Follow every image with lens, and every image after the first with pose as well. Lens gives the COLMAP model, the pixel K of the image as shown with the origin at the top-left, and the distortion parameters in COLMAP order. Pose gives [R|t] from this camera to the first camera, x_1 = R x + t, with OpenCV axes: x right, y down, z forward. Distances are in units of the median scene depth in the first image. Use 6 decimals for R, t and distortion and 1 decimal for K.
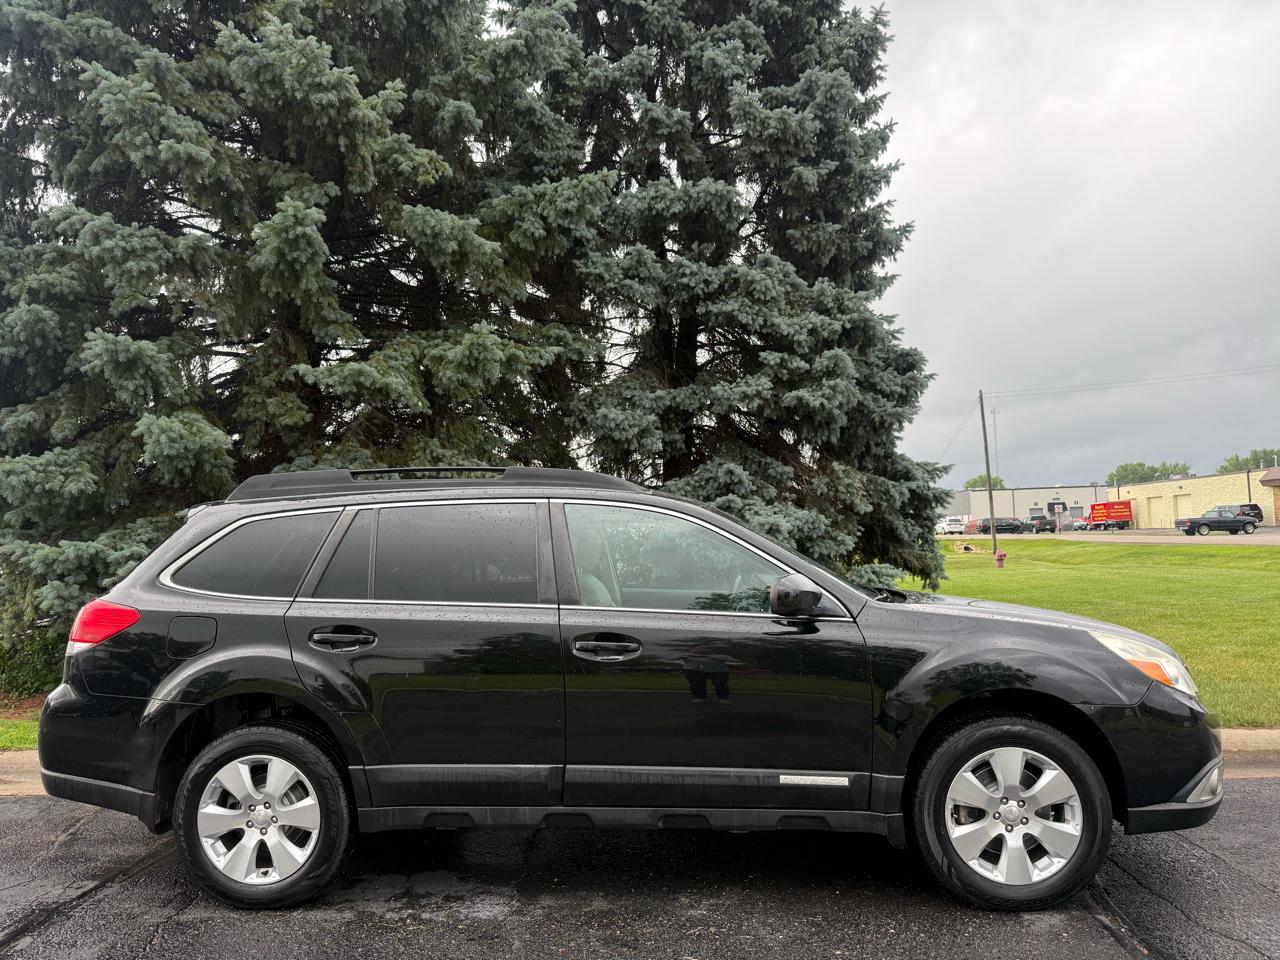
lens RADIAL K [[868.9, 0, 655.8], [0, 868.9, 511.2], [0, 0, 1]] dist [0.020539, -0.022372]
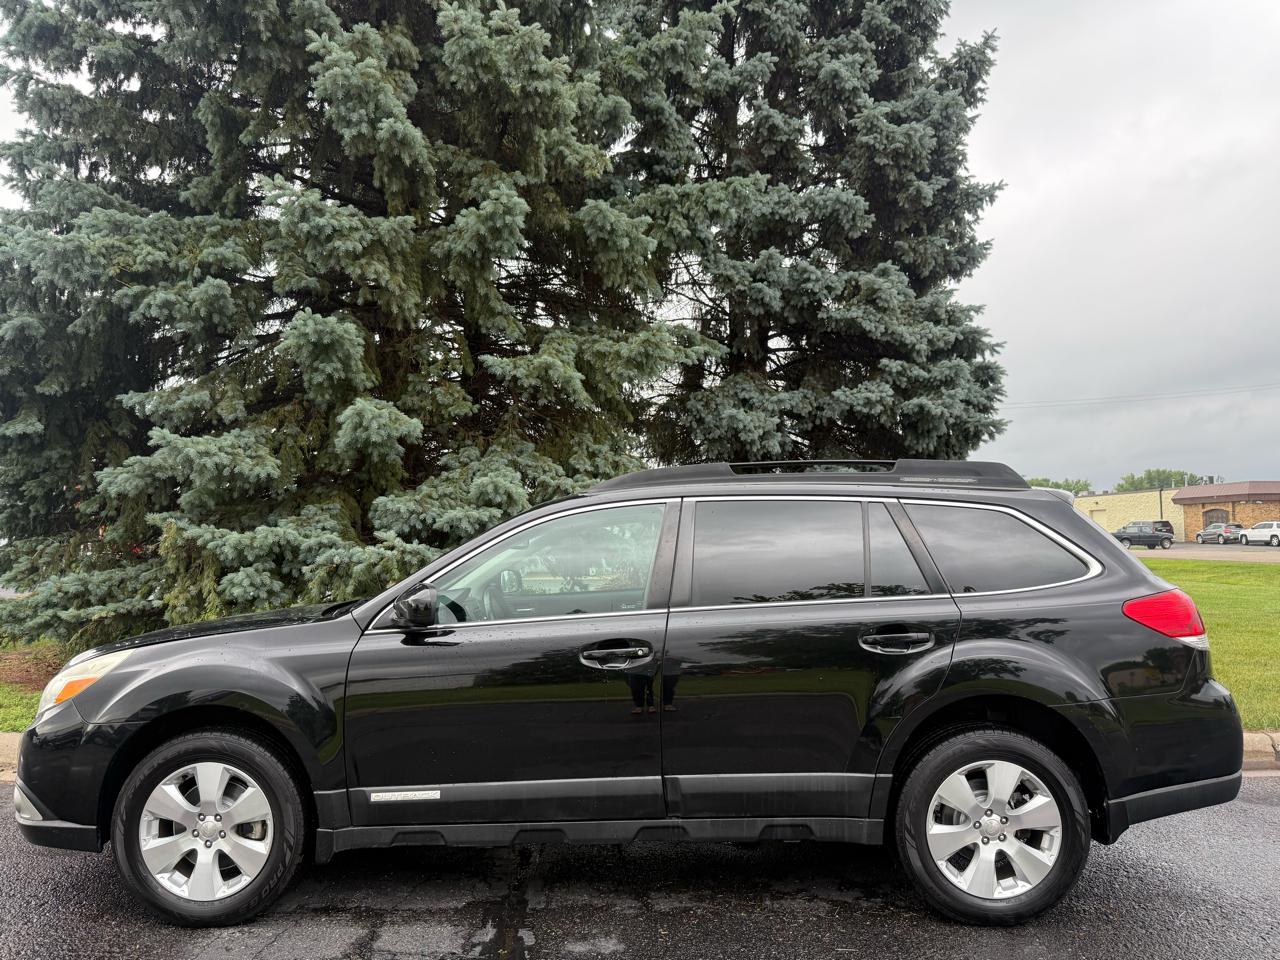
lens RADIAL K [[877.0, 0, 661.2], [0, 877.0, 503.8], [0, 0, 1]] dist [0.046872, -0.054155]
pose [[0.995238, 0.025561, 0.094060, -0.229514], [-0.024359, 0.999607, -0.013905, 0.007759], [-0.094379, 0.011547, 0.995469, -0.005981]]
